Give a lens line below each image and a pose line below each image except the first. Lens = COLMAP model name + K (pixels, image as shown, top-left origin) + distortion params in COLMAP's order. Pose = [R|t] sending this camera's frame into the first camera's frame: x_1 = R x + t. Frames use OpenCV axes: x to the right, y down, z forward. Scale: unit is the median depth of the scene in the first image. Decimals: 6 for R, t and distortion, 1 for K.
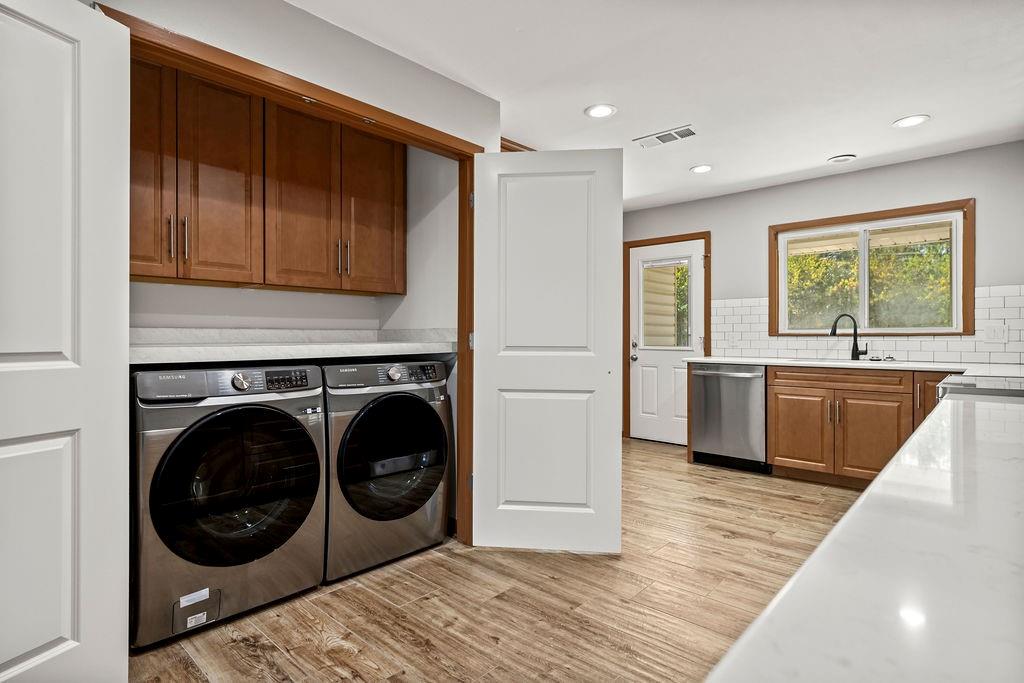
lens RADIAL K [[533.2, 0, 512.0], [0, 533.2, 341.5], [0, 0, 1]] dist [-0.002100, -0.000268]
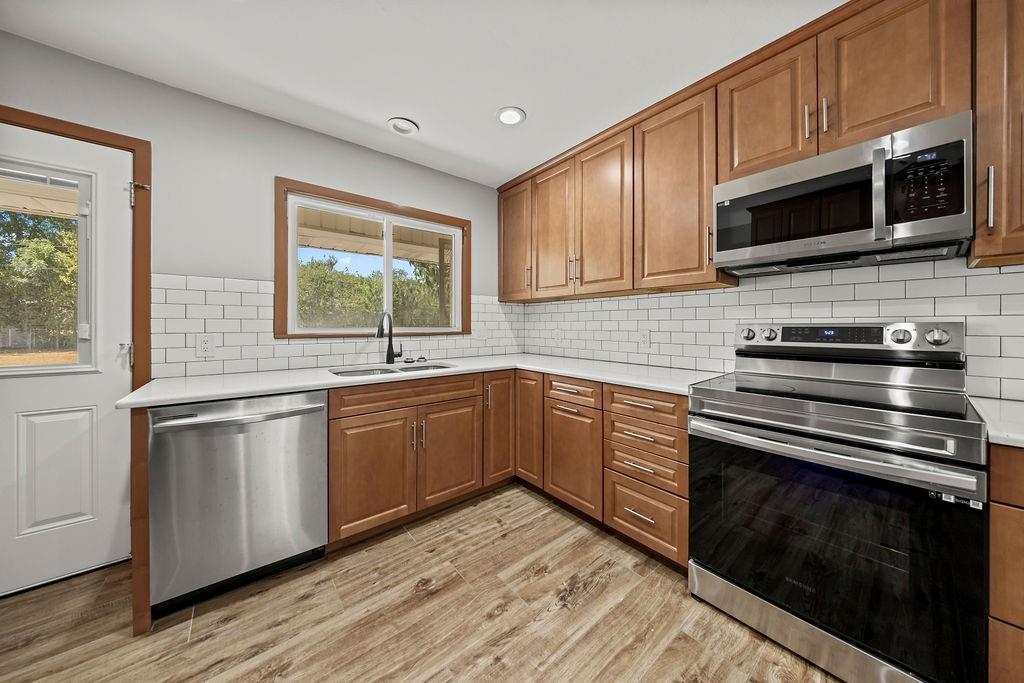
lens RADIAL K [[328.6, 0, 511.9], [0, 328.6, 328.5], [0, 0, 1]] dist [-0.017162, -0.000046]
pose [[0.141394, -0.003646, 0.989947, 0.133055], [0.013038, 0.999913, 0.001820, -0.022768], [-0.989868, 0.012650, 0.141429, 0.738125]]
